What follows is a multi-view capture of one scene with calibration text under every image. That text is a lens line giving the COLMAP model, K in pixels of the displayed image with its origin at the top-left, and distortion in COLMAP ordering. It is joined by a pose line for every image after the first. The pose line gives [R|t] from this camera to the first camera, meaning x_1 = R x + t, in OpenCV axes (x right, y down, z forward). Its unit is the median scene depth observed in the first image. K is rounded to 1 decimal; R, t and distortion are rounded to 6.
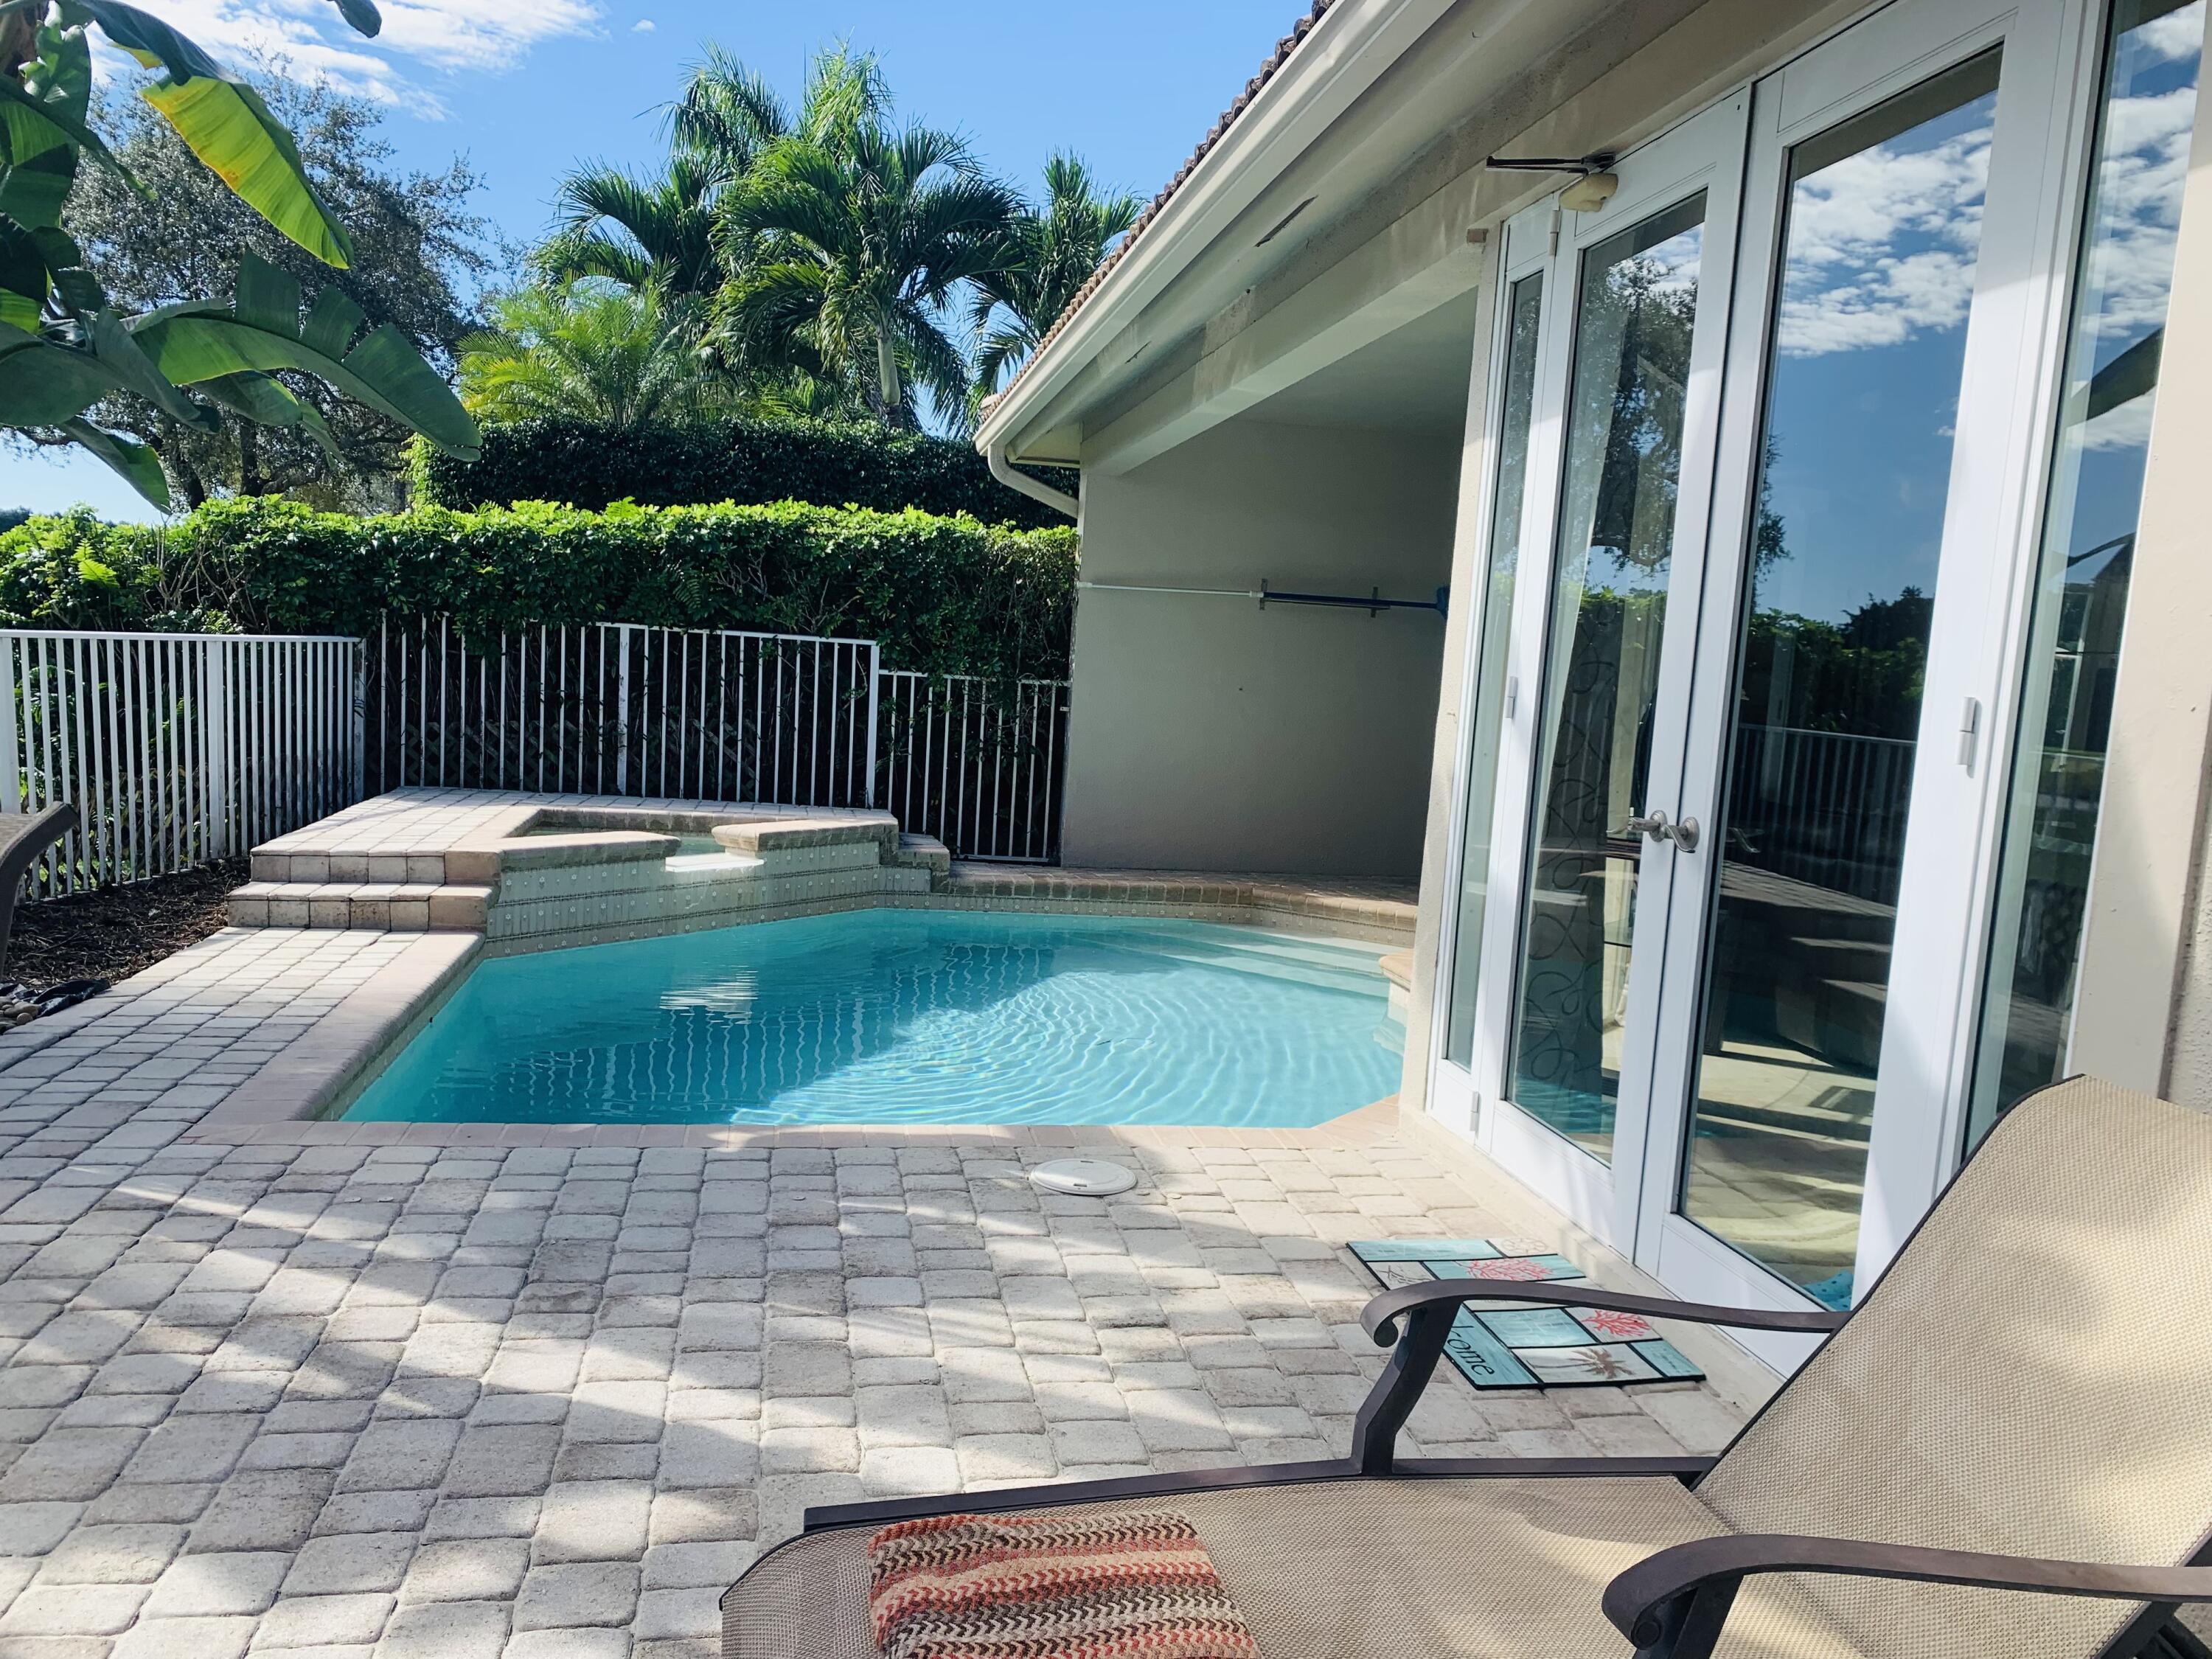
lens RADIAL K [[1677.6, 0, 1103.5], [0, 1677.6, 864.3], [0, 0, 1]] dist [0.057362, -0.069684]
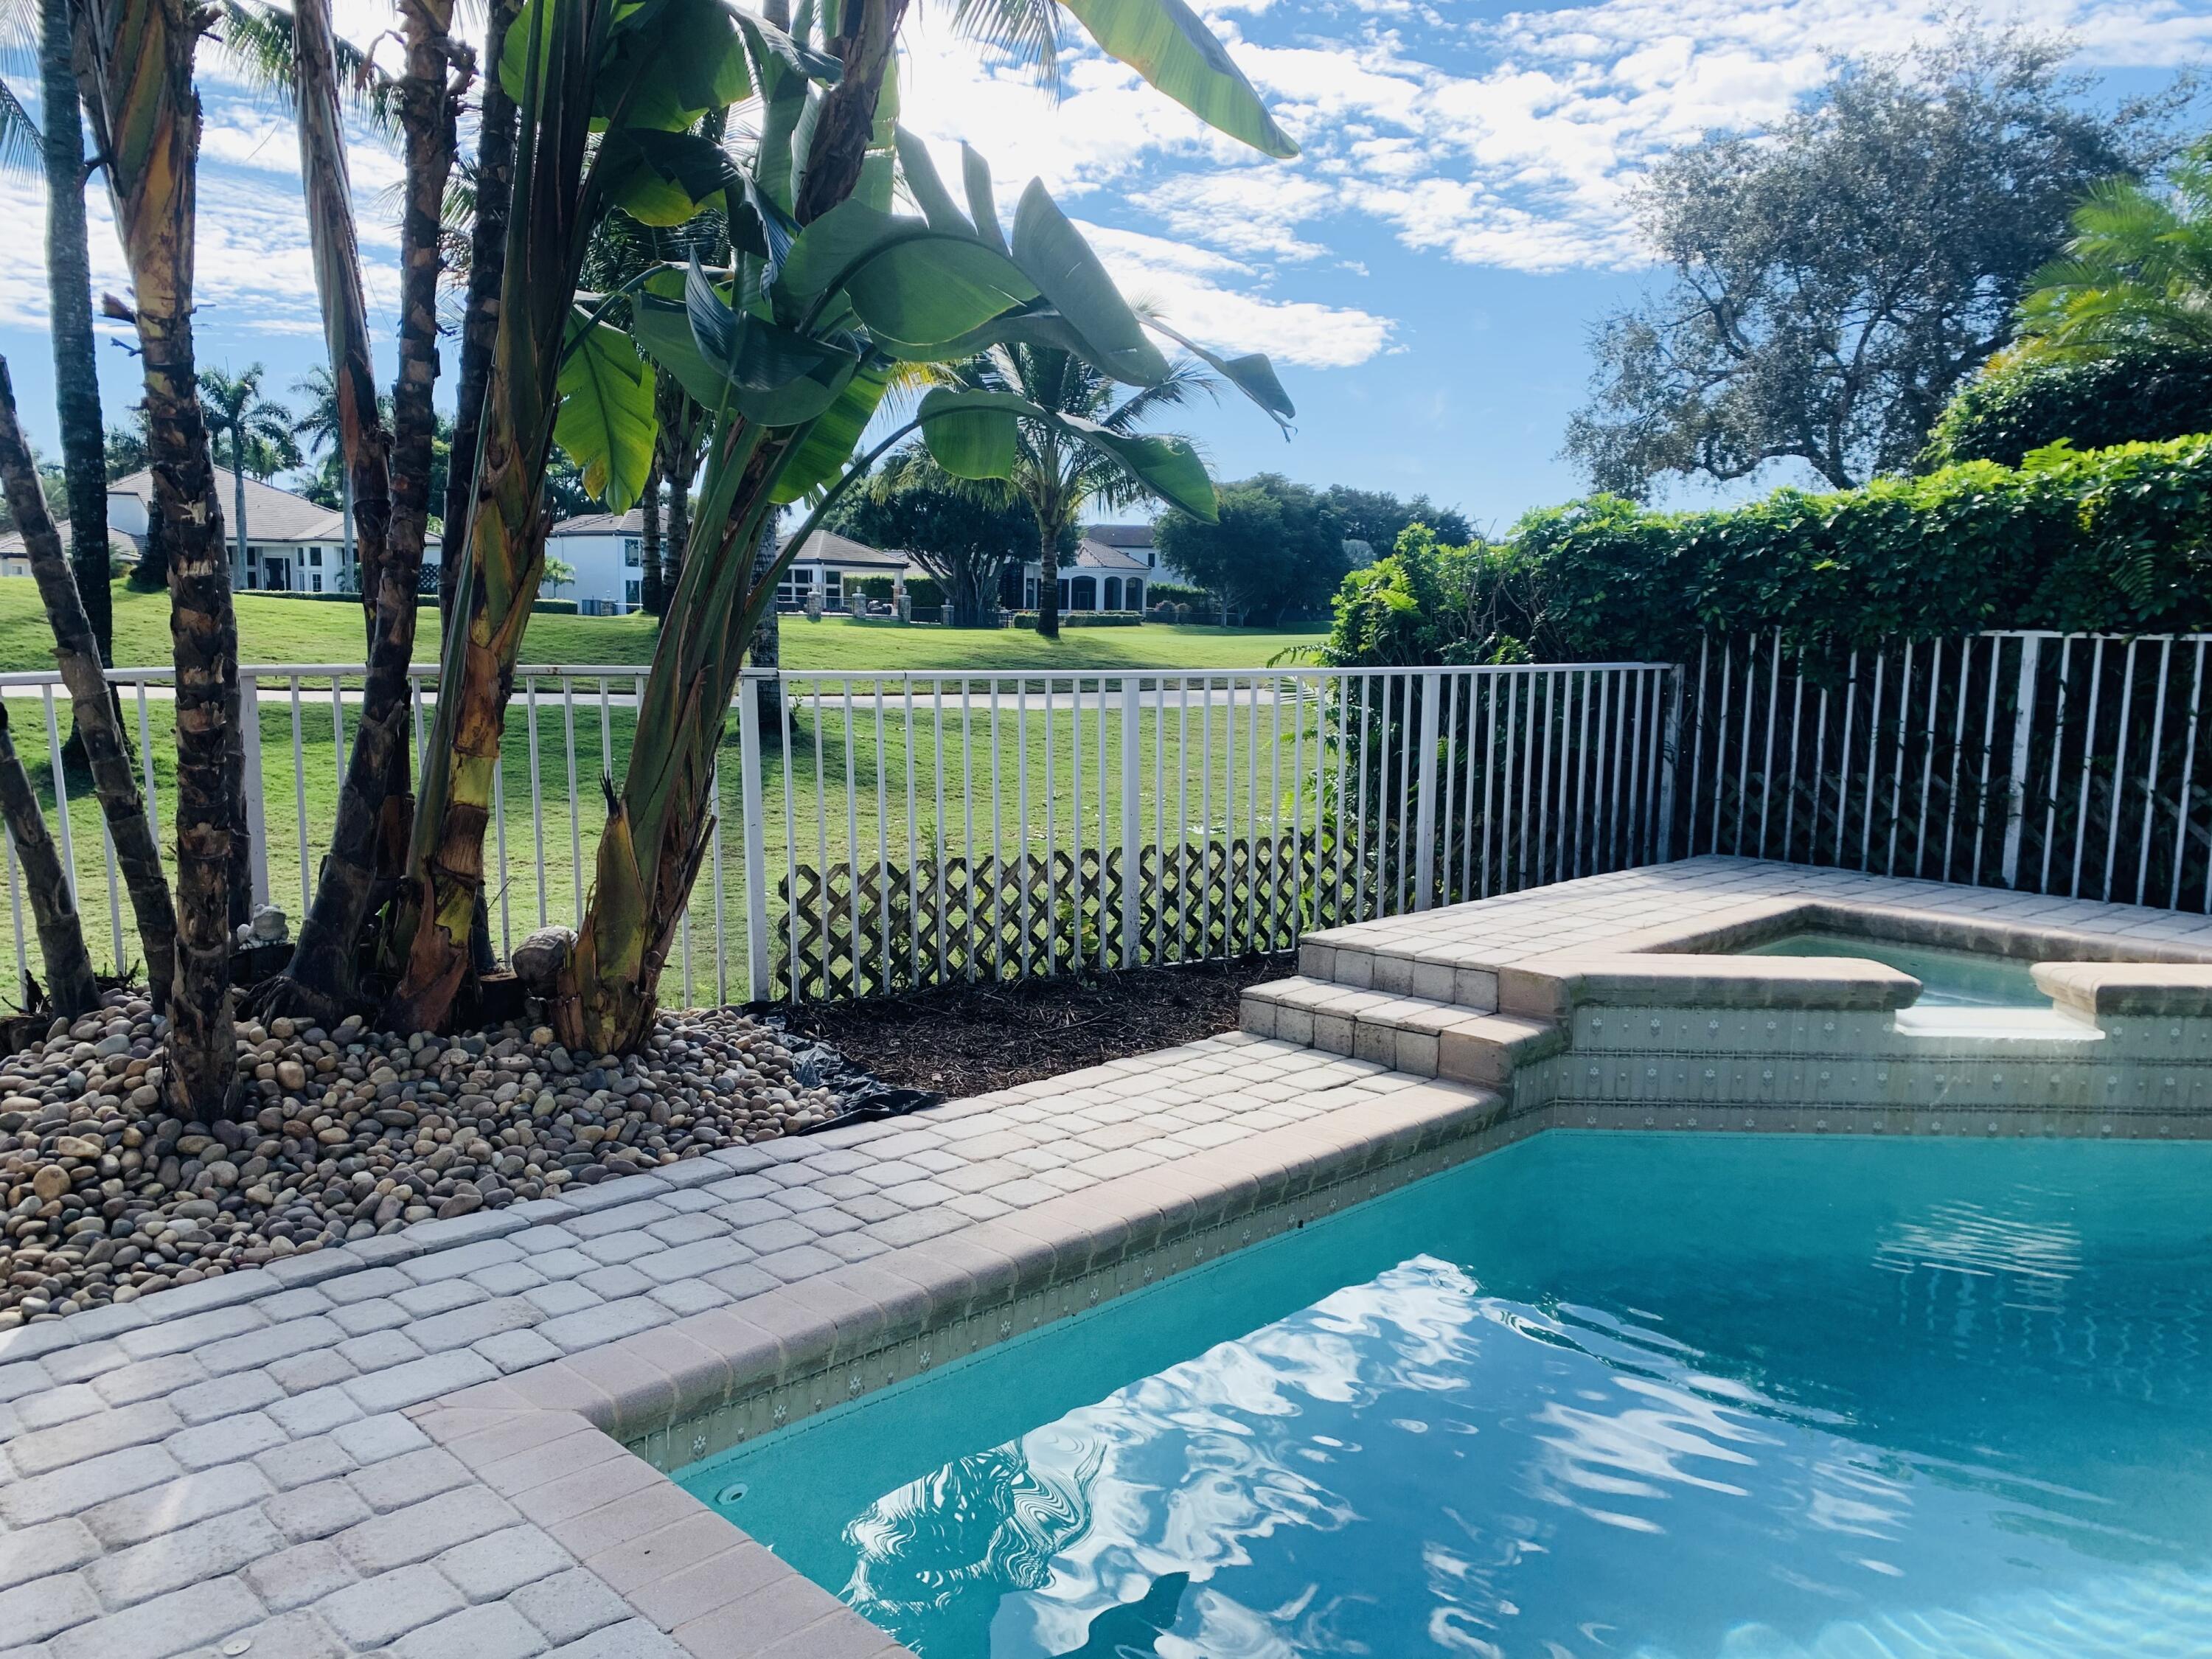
lens RADIAL K [[1677.6, 0, 1103.5], [0, 1677.6, 864.3], [0, 0, 1]] dist [0.057362, -0.069684]
pose [[0.560181, 0.074150, -0.825045, 0.069317], [-0.085303, 0.995854, 0.031583, -0.042796], [0.823967, 0.052687, 0.564183, 0.341248]]
